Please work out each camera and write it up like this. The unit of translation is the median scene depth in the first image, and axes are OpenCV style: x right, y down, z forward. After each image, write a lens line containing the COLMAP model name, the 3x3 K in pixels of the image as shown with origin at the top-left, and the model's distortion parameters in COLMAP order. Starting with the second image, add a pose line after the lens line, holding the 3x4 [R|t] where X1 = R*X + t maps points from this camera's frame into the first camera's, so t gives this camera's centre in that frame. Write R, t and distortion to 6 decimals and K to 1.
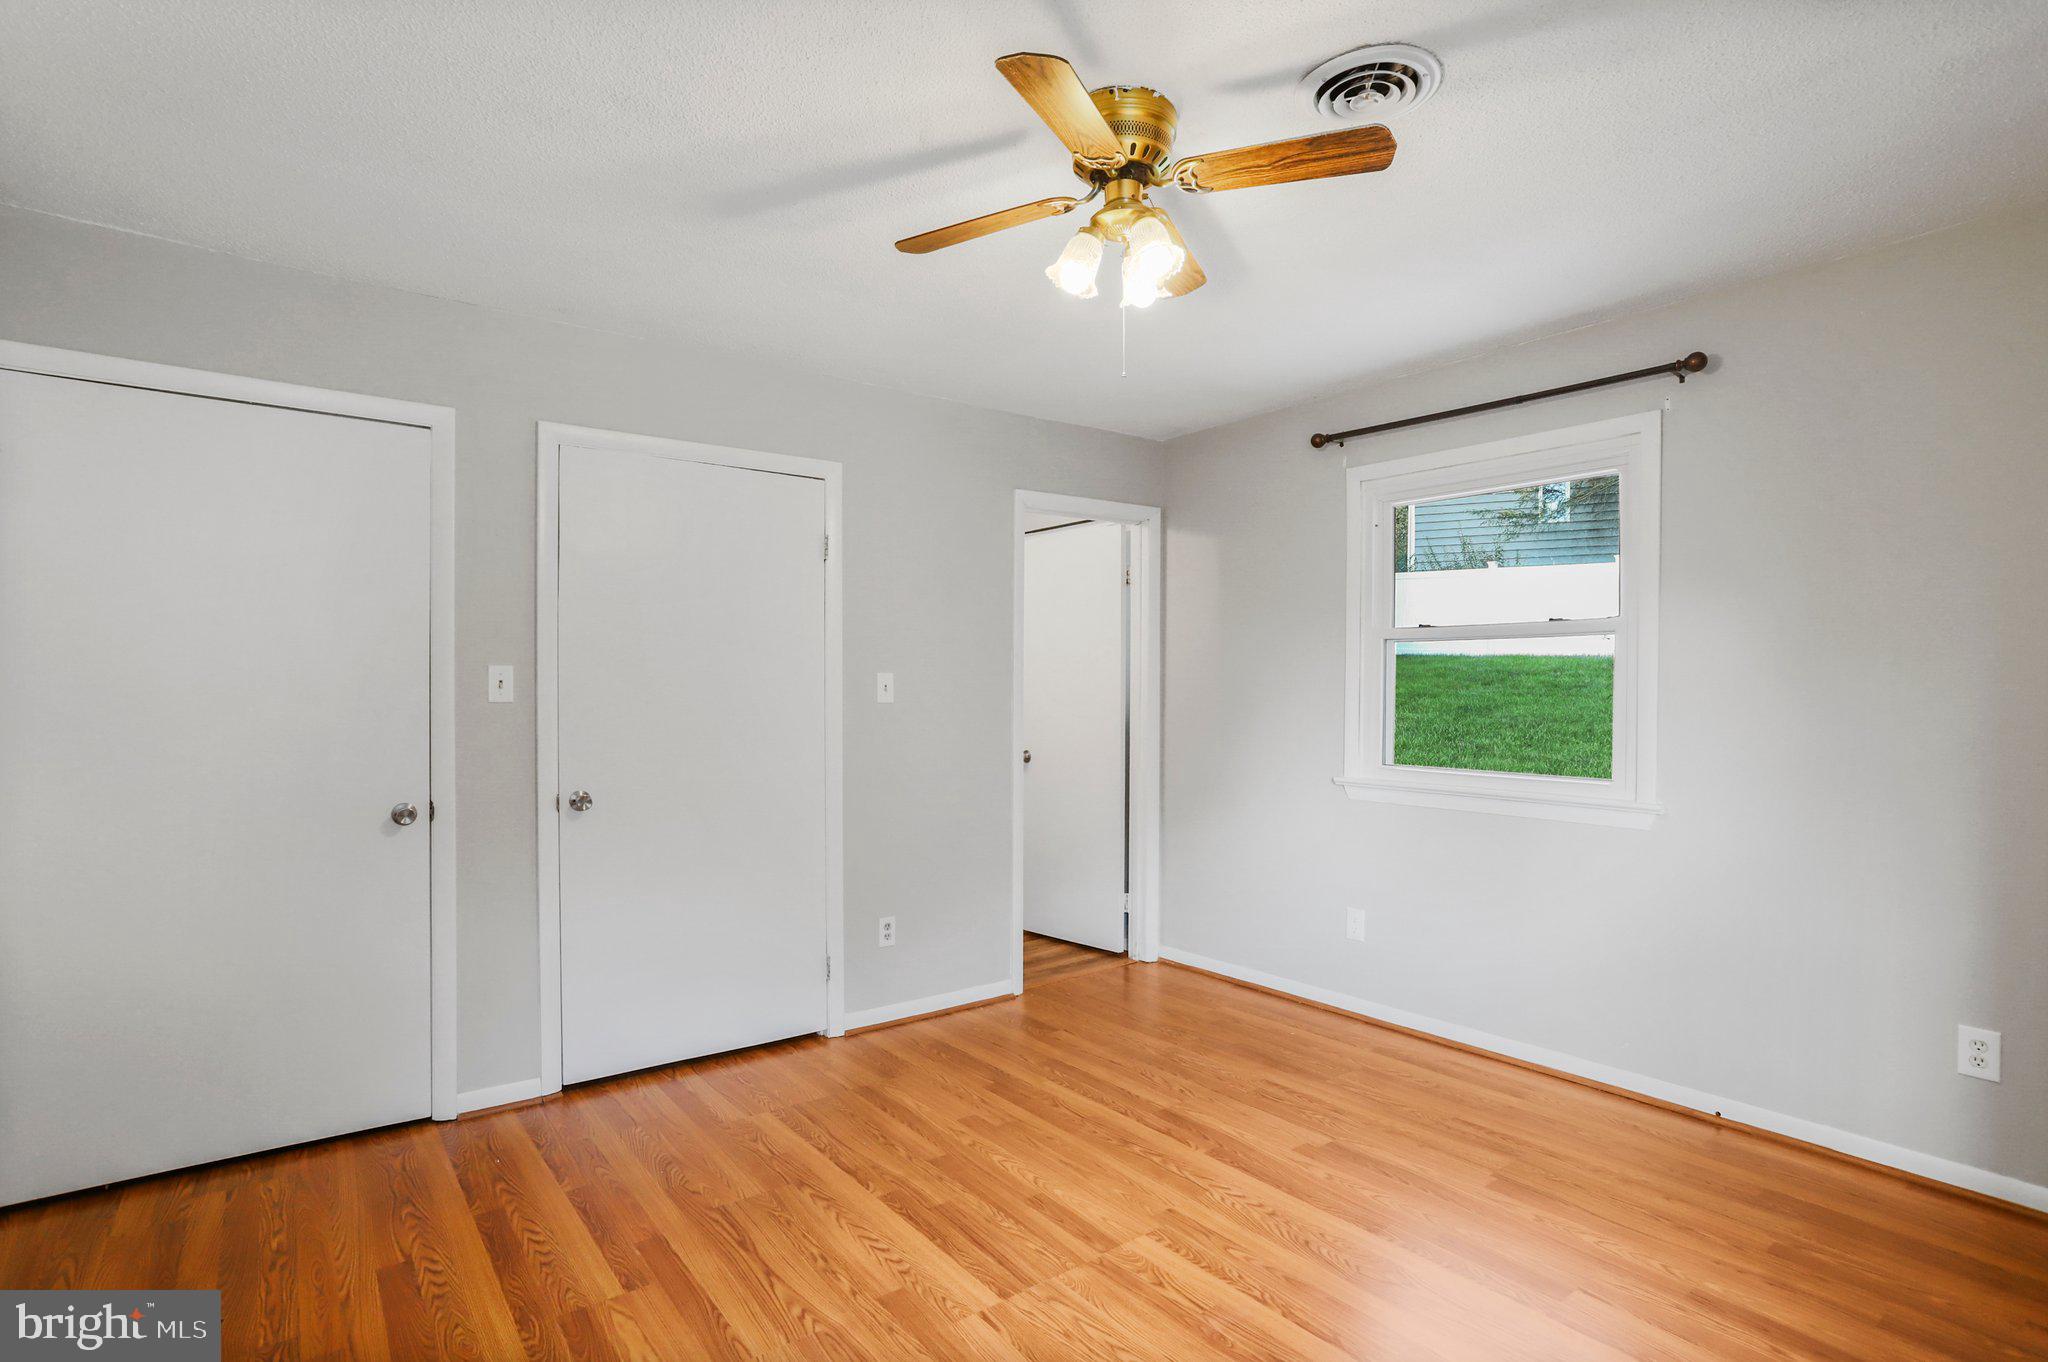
lens RADIAL K [[993.6, 0, 1048.7], [0, 993.6, 714.3], [0, 0, 1]] dist [-0.022587, 0.003161]
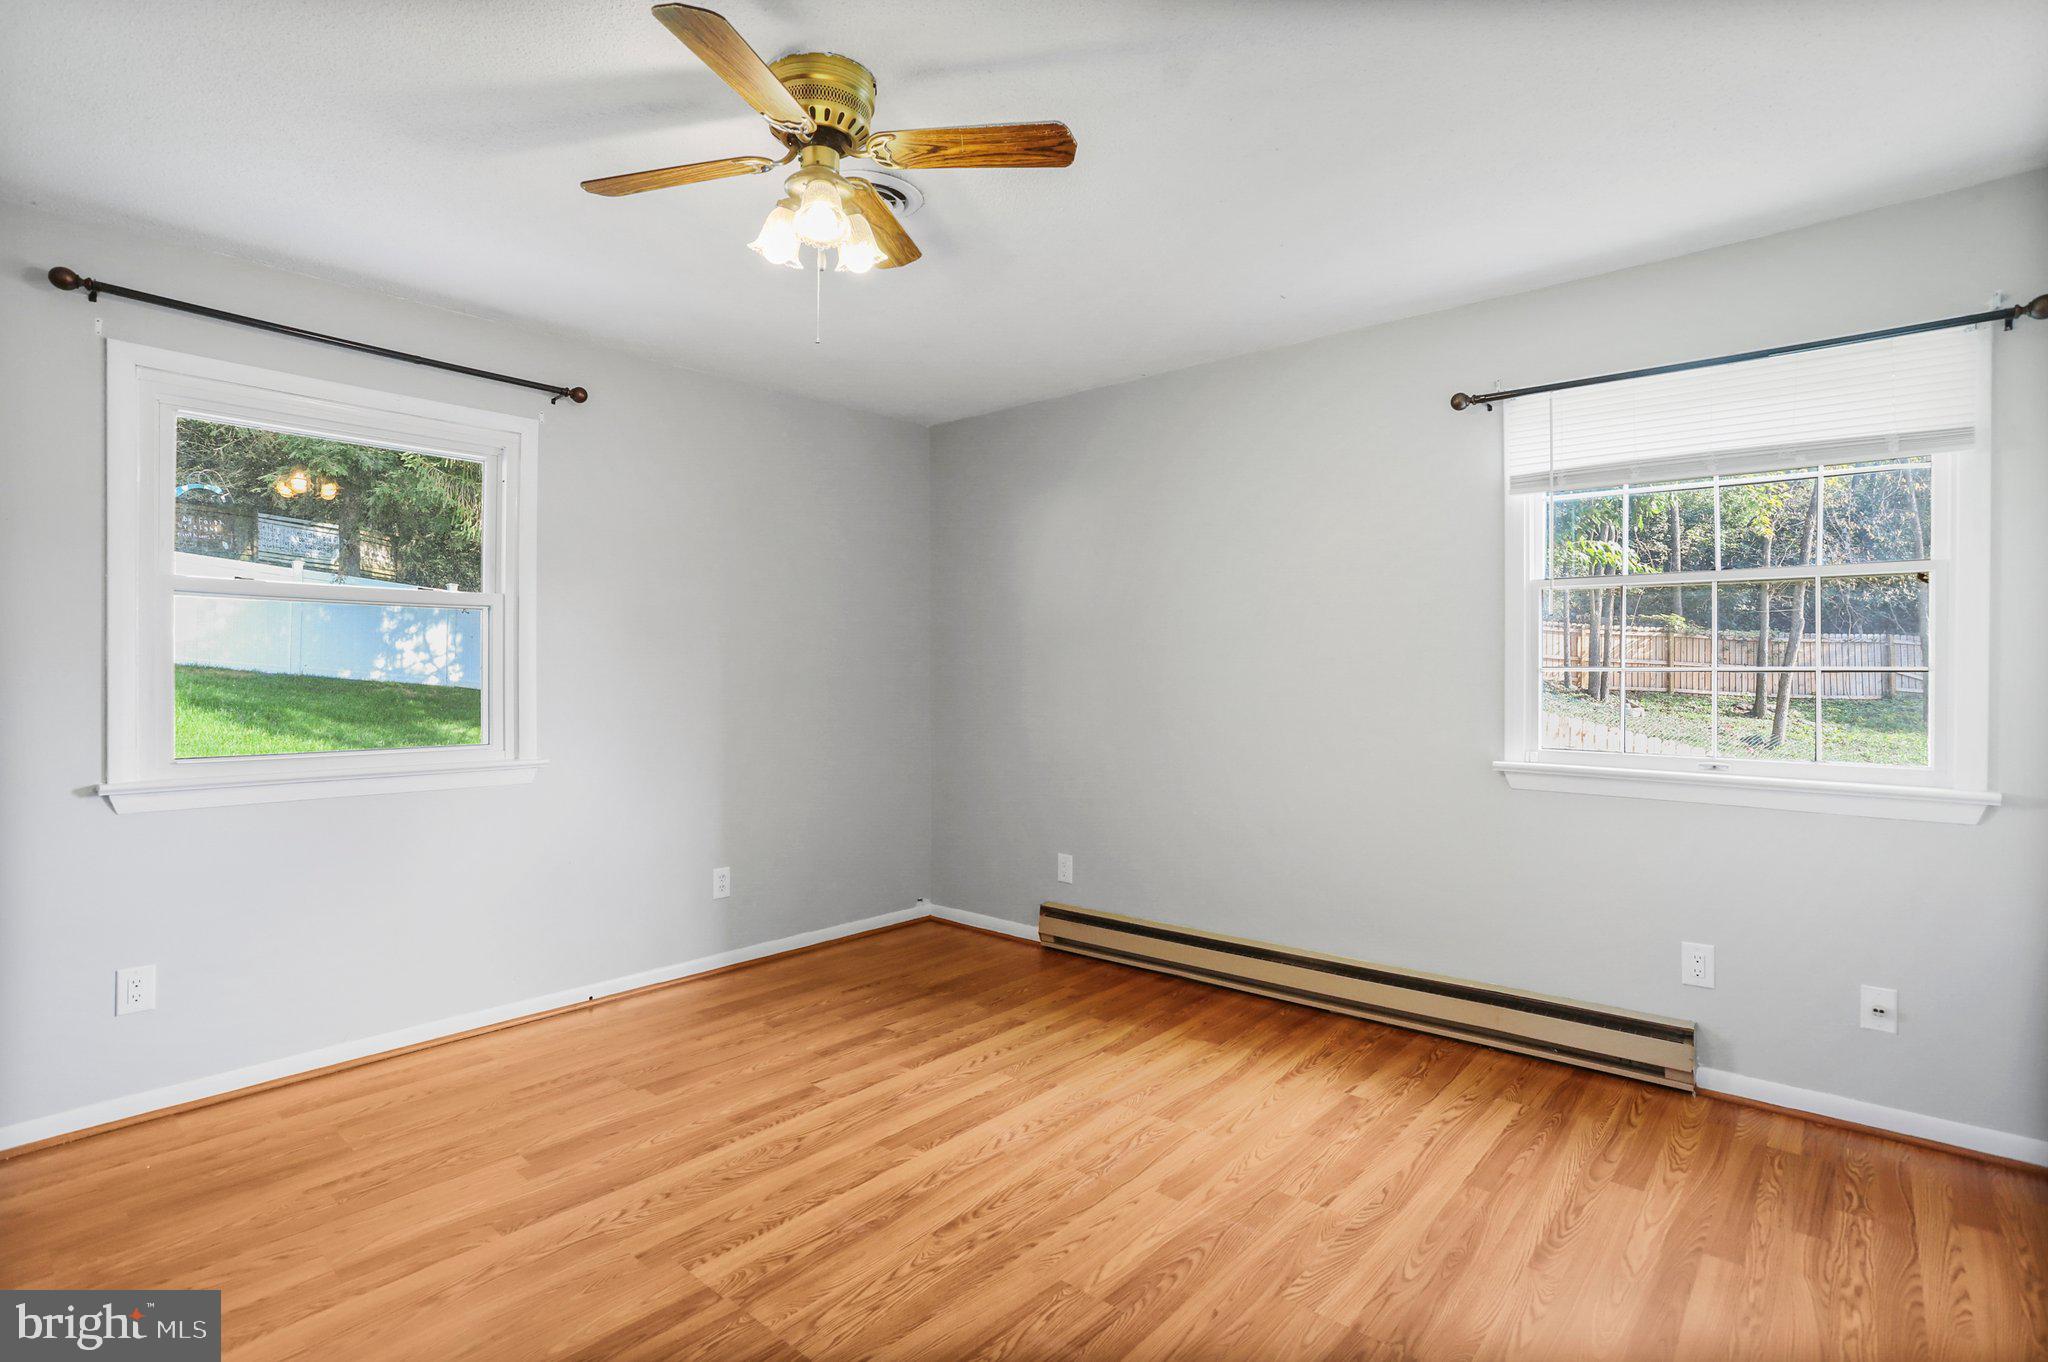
lens RADIAL K [[993.6, 0, 1003.5], [0, 993.6, 669.1], [0, 0, 1]] dist [-0.022587, 0.003161]
pose [[-0.169395, -0.001378, 0.985547, -0.639442], [0.021152, 0.999764, 0.005034, -0.008354], [-0.985321, 0.021699, -0.169326, 0.672475]]
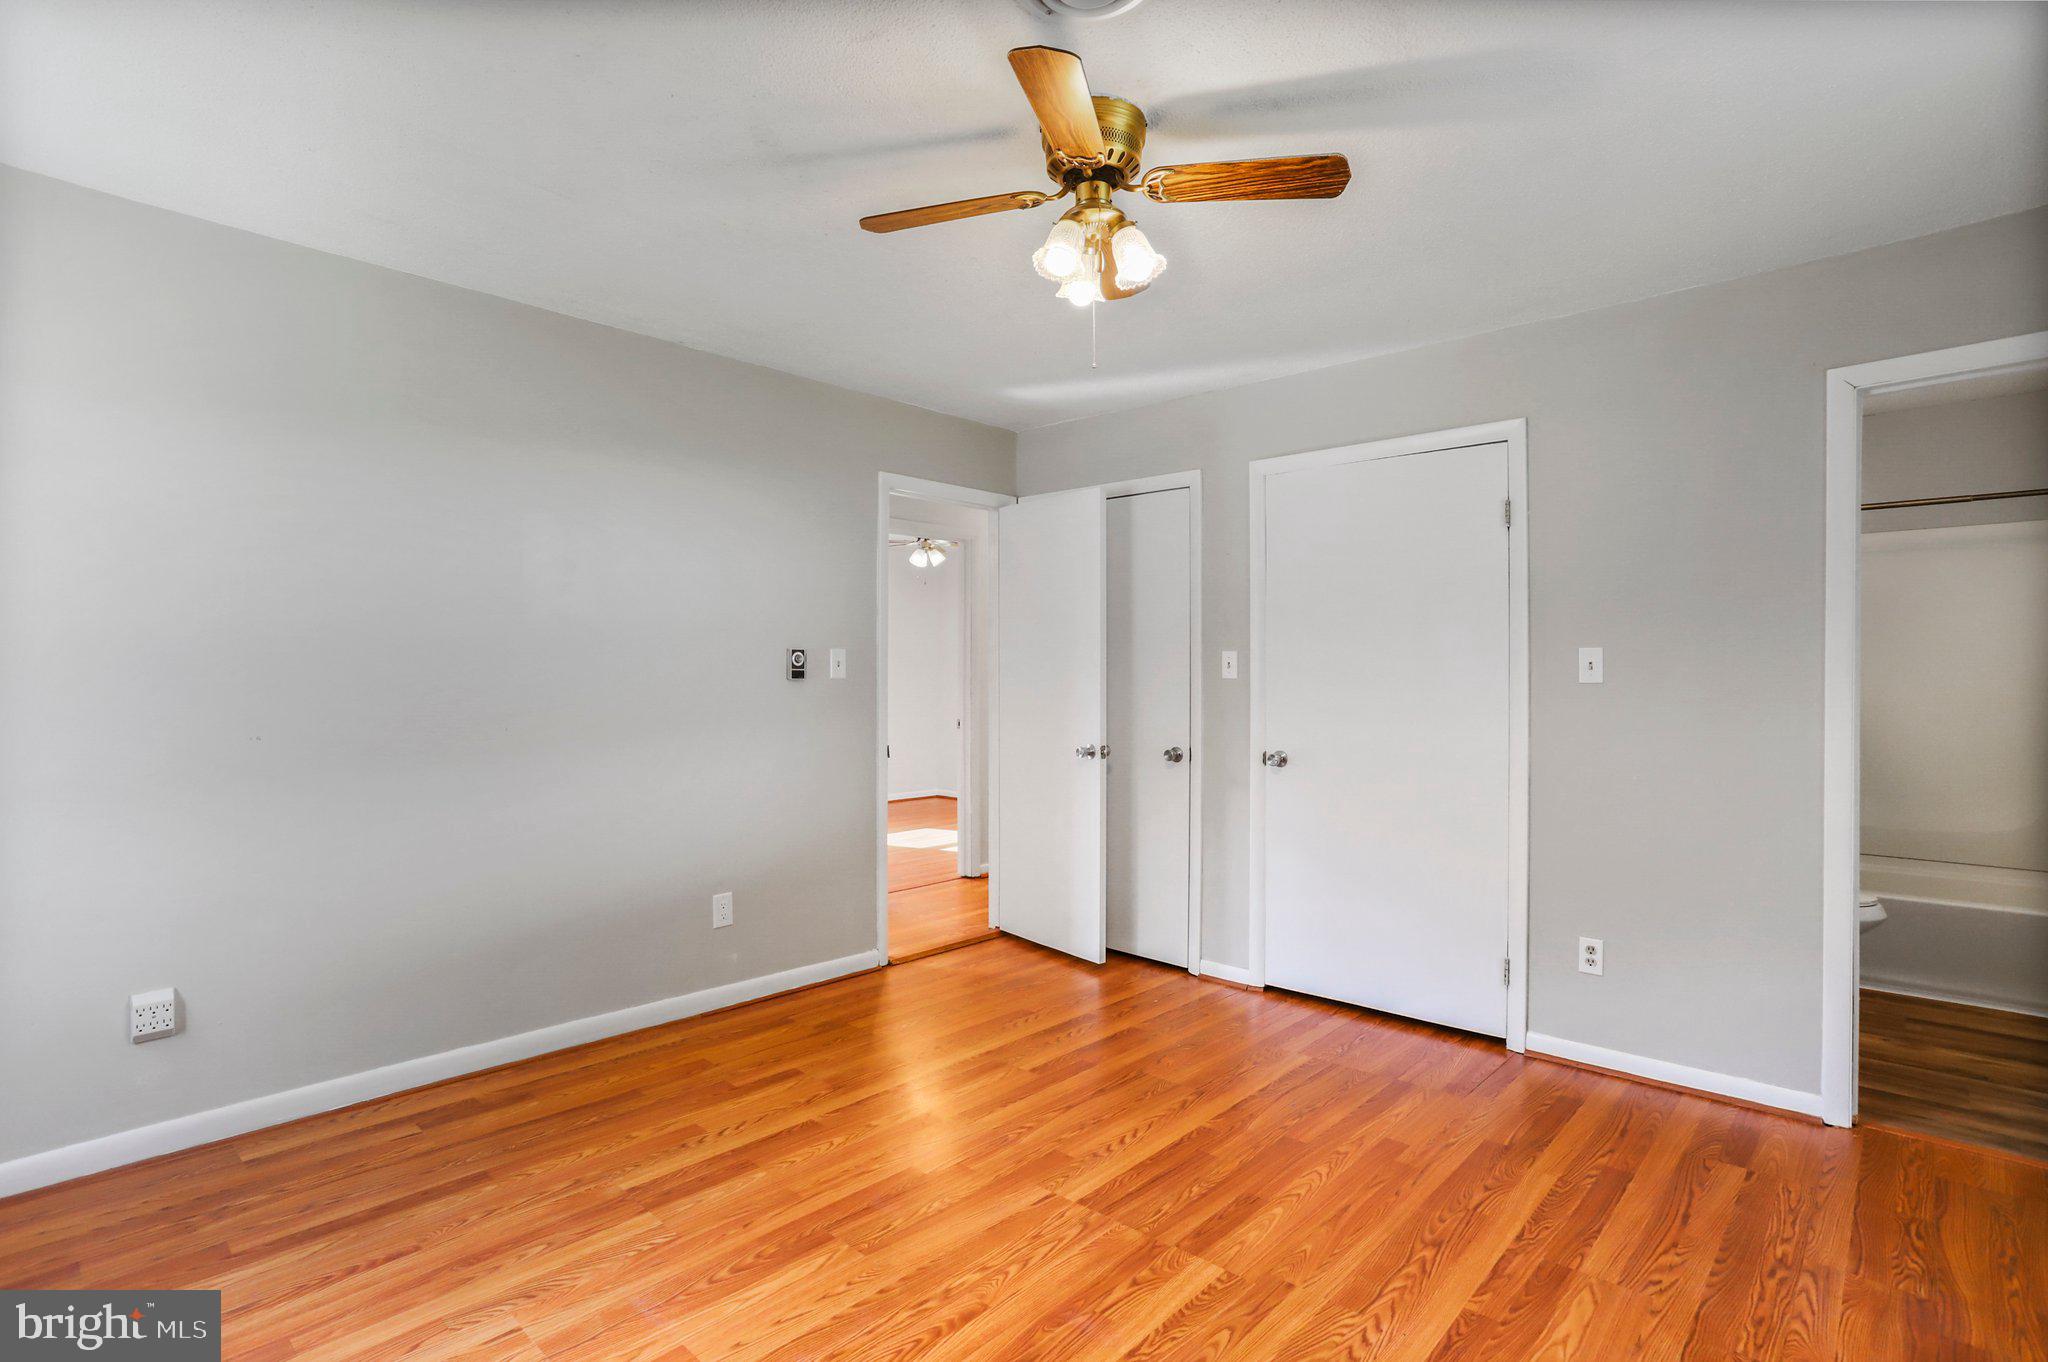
lens RADIAL K [[993.6, 0, 1042.0], [0, 993.6, 686.0], [0, 0, 1]] dist [-0.022587, 0.003161]
pose [[0.175978, 0.008919, -0.984354, 0.740944], [-0.016066, 0.999852, 0.006187, -0.006356], [0.984263, 0.014726, 0.176095, 0.522820]]
